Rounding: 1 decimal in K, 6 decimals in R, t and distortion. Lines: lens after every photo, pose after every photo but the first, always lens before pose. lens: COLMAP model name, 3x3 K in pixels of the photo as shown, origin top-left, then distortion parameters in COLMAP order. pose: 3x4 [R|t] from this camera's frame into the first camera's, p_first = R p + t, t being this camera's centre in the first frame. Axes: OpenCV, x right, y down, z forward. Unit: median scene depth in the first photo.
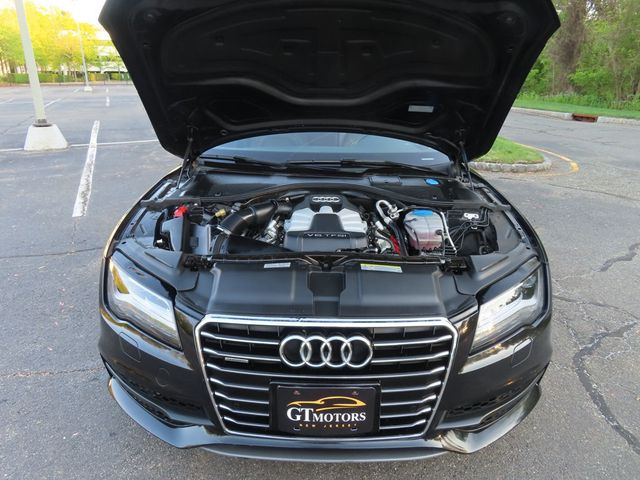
lens RADIAL K [[457.8, 0, 318.7], [0, 457.8, 241.7], [0, 0, 1]] dist [-0.011837, 0.009568]
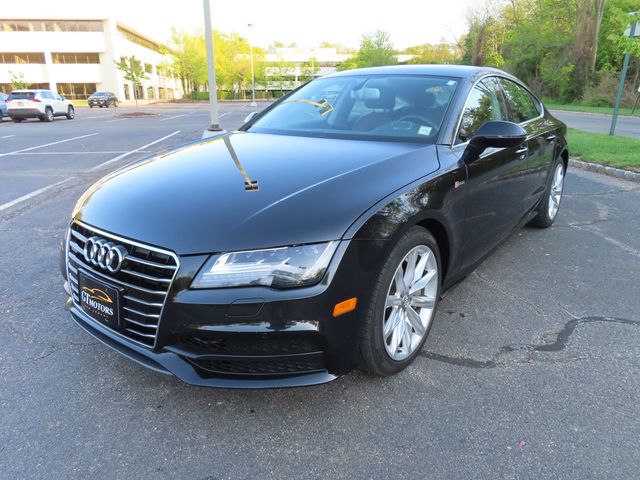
lens RADIAL K [[457.8, 0, 318.7], [0, 457.8, 241.7], [0, 0, 1]] dist [-0.011837, 0.009568]
pose [[0.797098, 0.178645, -0.576819, 1.219956], [-0.198448, 0.979677, 0.029180, 0.042662], [0.570309, 0.091209, 0.816351, 0.275433]]
